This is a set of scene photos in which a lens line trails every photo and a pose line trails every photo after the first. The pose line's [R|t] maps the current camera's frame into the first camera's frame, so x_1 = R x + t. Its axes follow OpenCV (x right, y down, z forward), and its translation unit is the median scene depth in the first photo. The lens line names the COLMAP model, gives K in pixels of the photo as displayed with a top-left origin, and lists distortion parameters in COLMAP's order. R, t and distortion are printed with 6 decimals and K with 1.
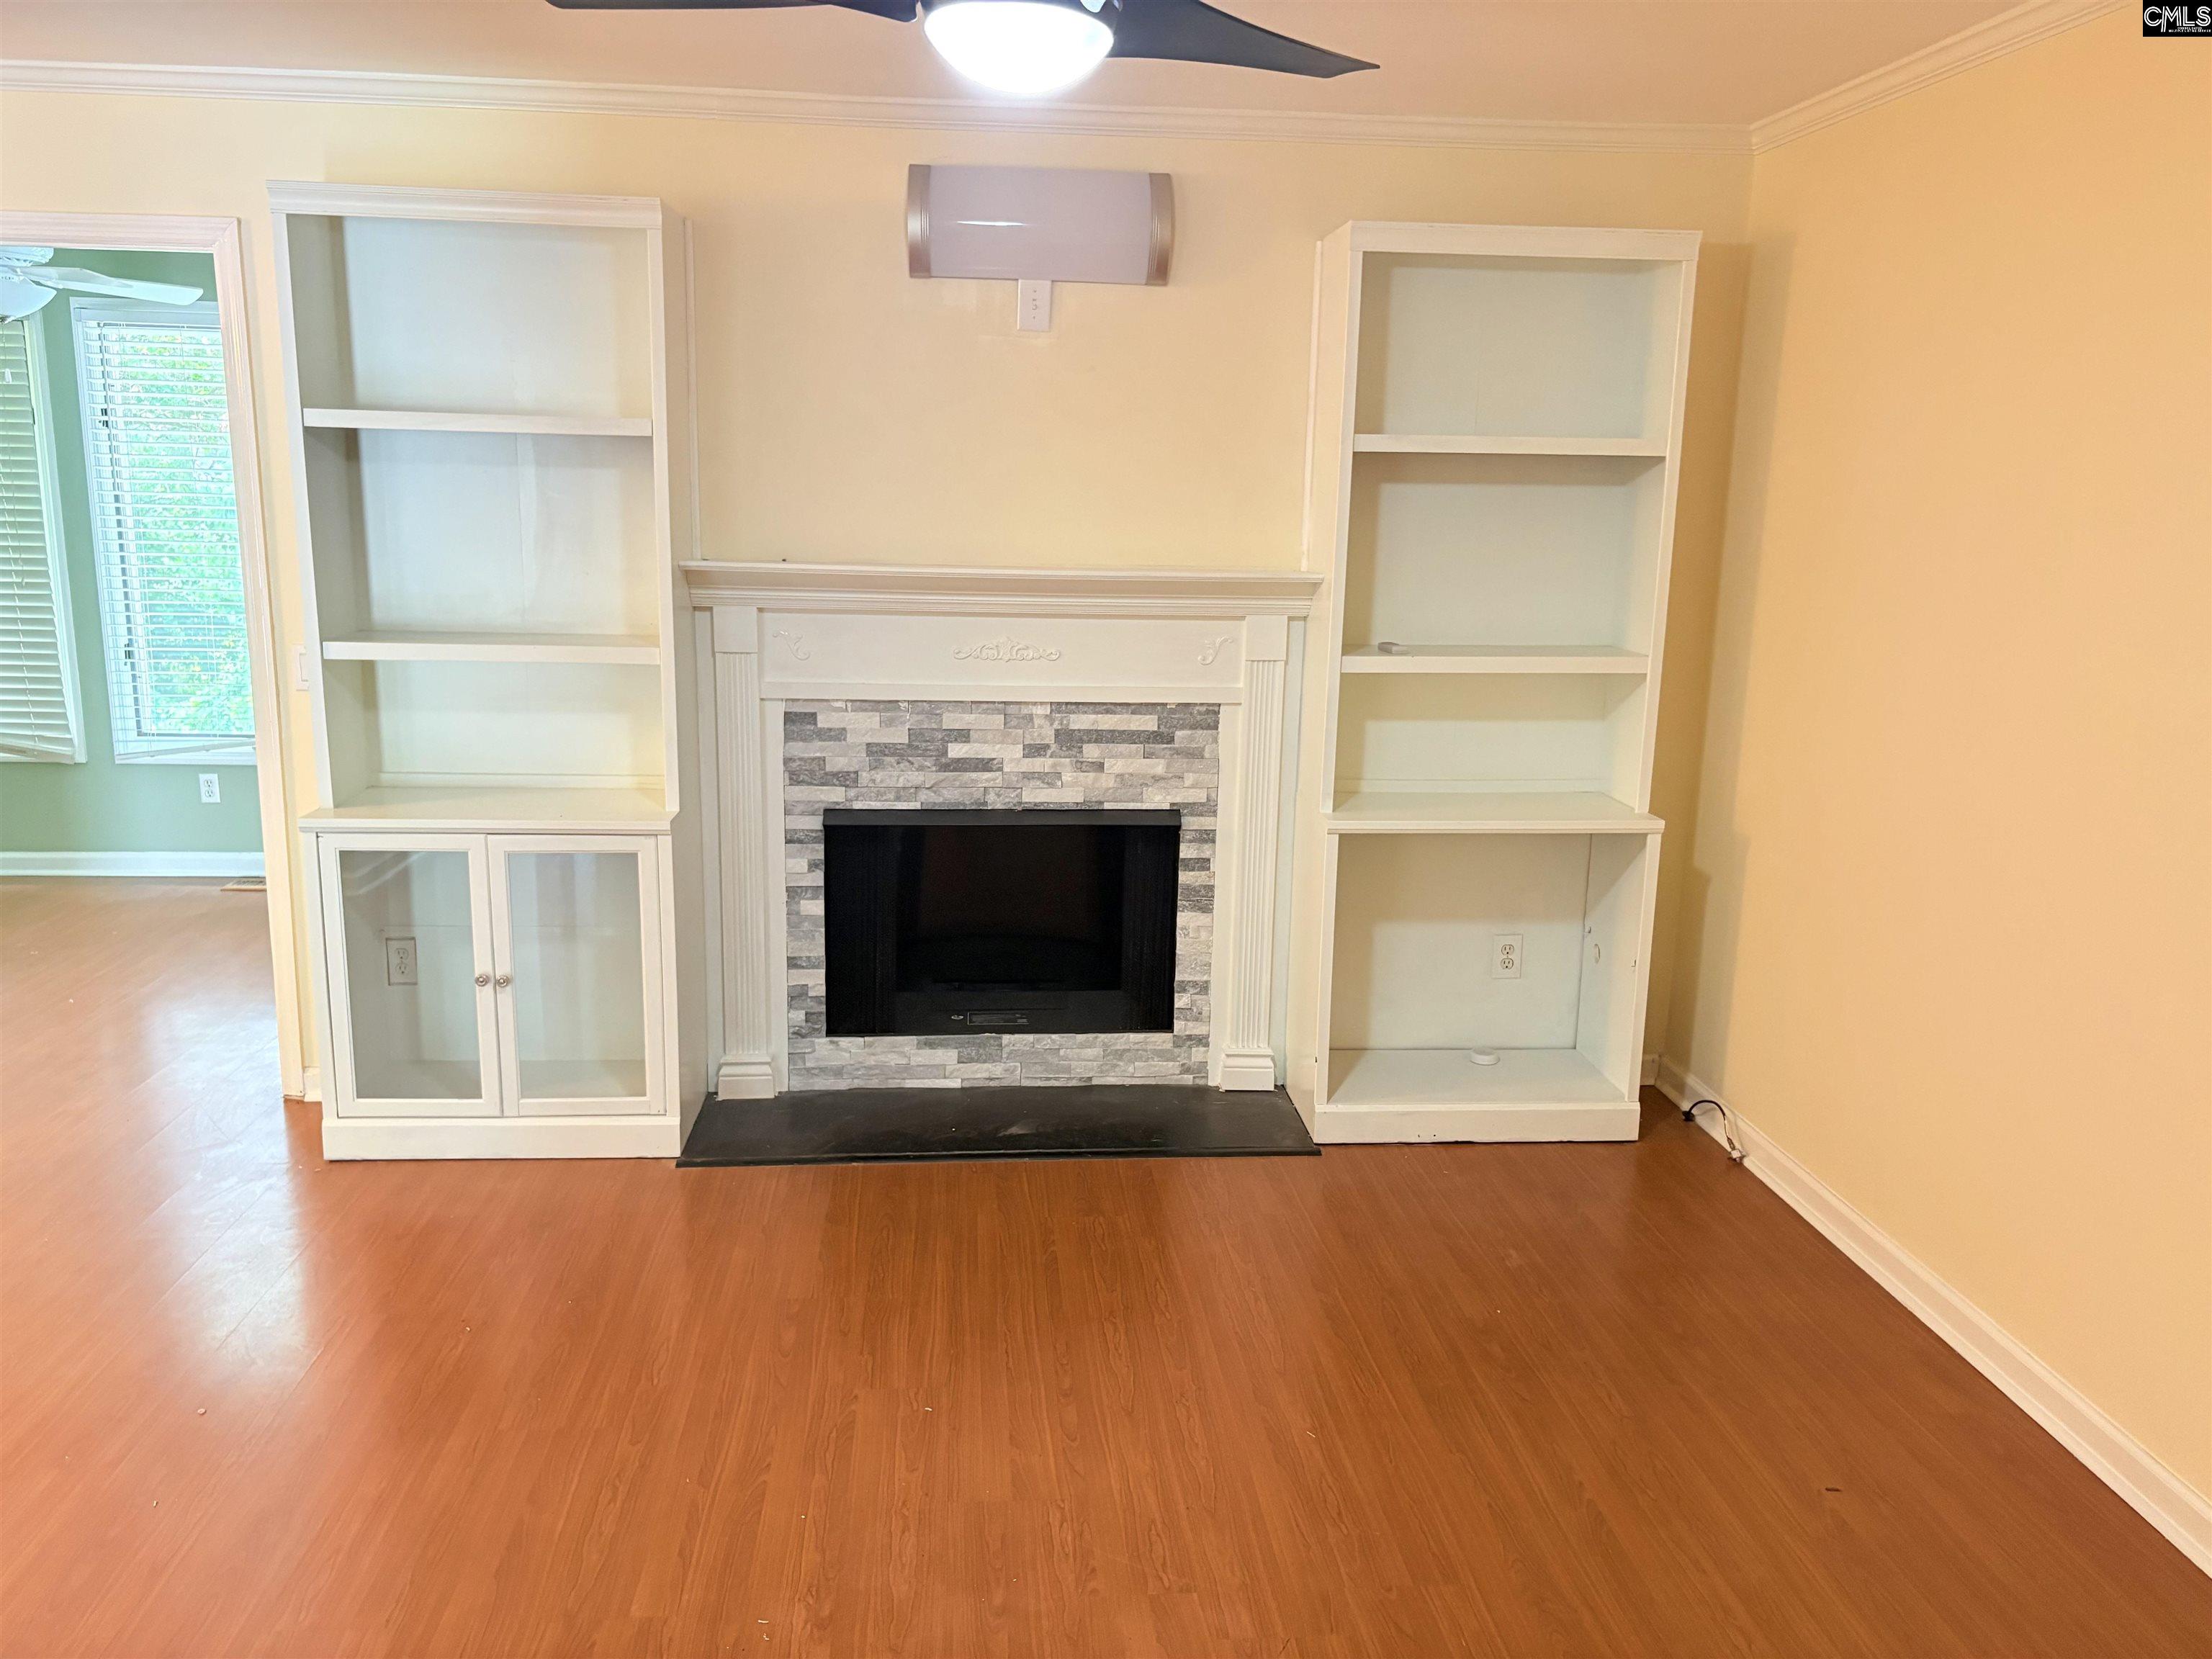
lens RADIAL K [[1744.7, 0, 1102.5], [0, 1744.7, 831.8], [0, 0, 1]] dist [0.044016, -0.045742]
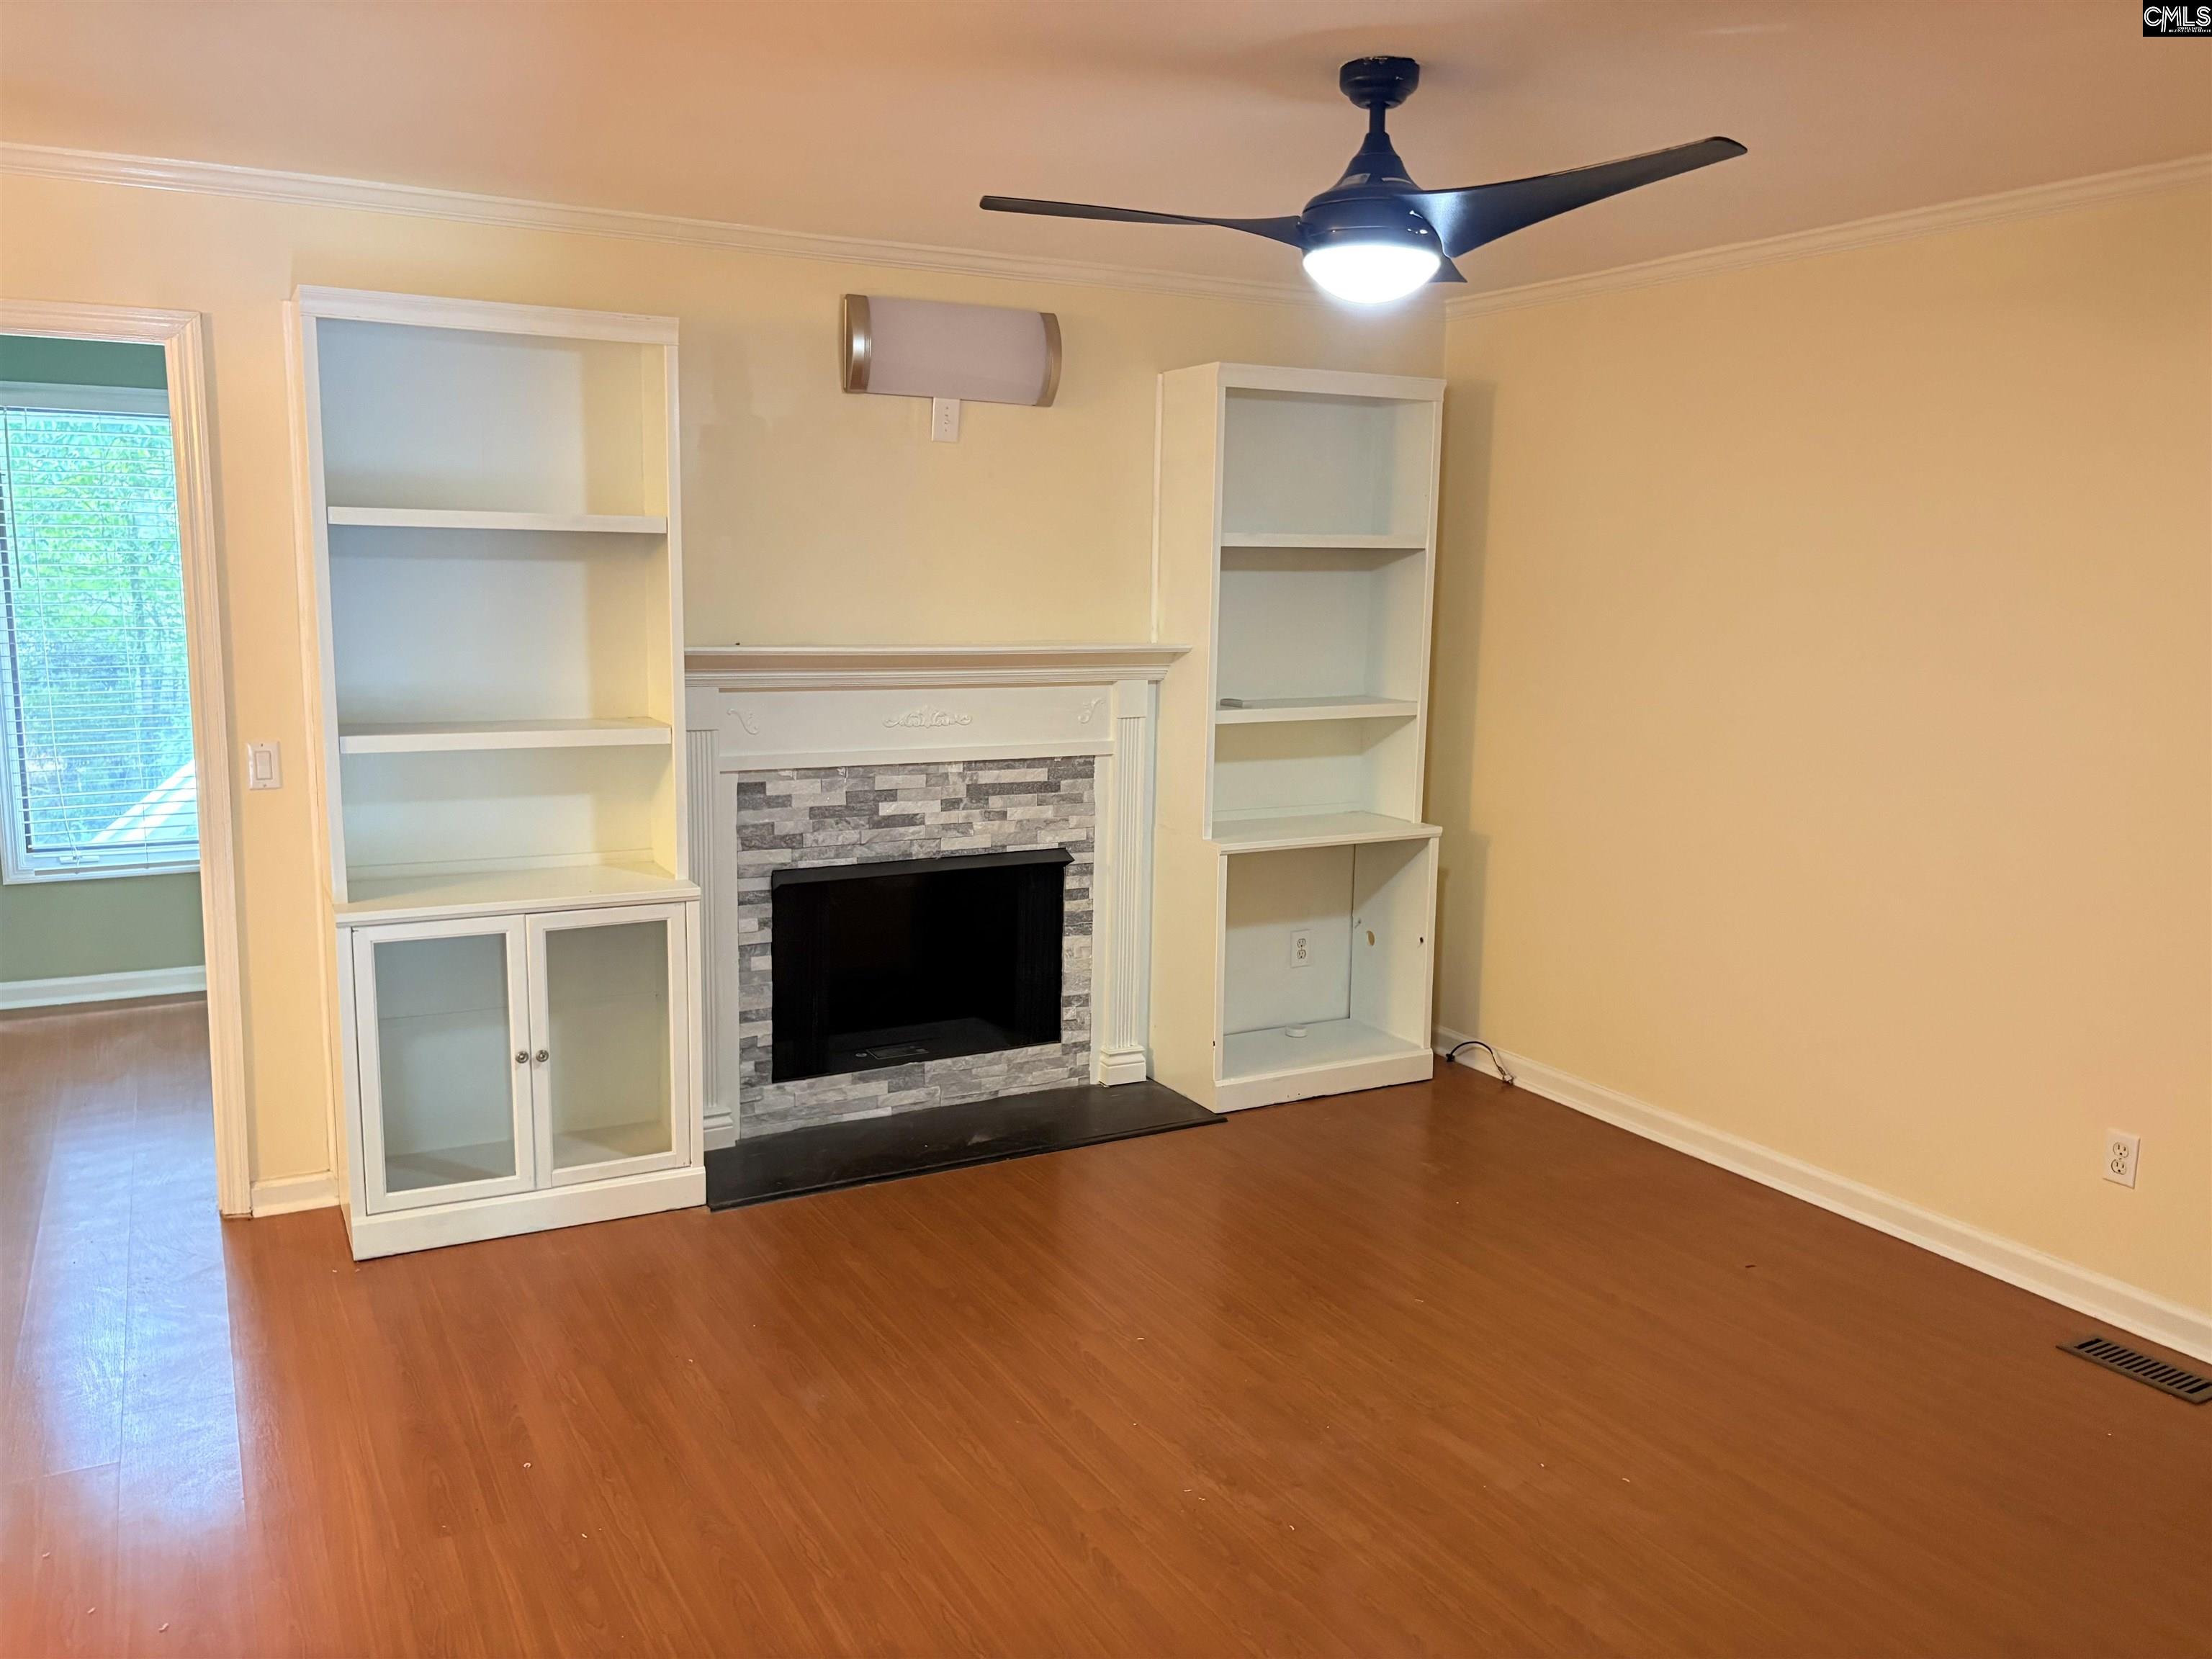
lens RADIAL K [[1744.7, 0, 1099.6], [0, 1744.7, 832.3], [0, 0, 1]] dist [0.044016, -0.045742]
pose [[0.911488, -0.069569, 0.405401, -0.414221], [0.085957, 0.996048, -0.022337, 0.004979], [-0.402245, 0.055207, 0.913866, -0.075897]]
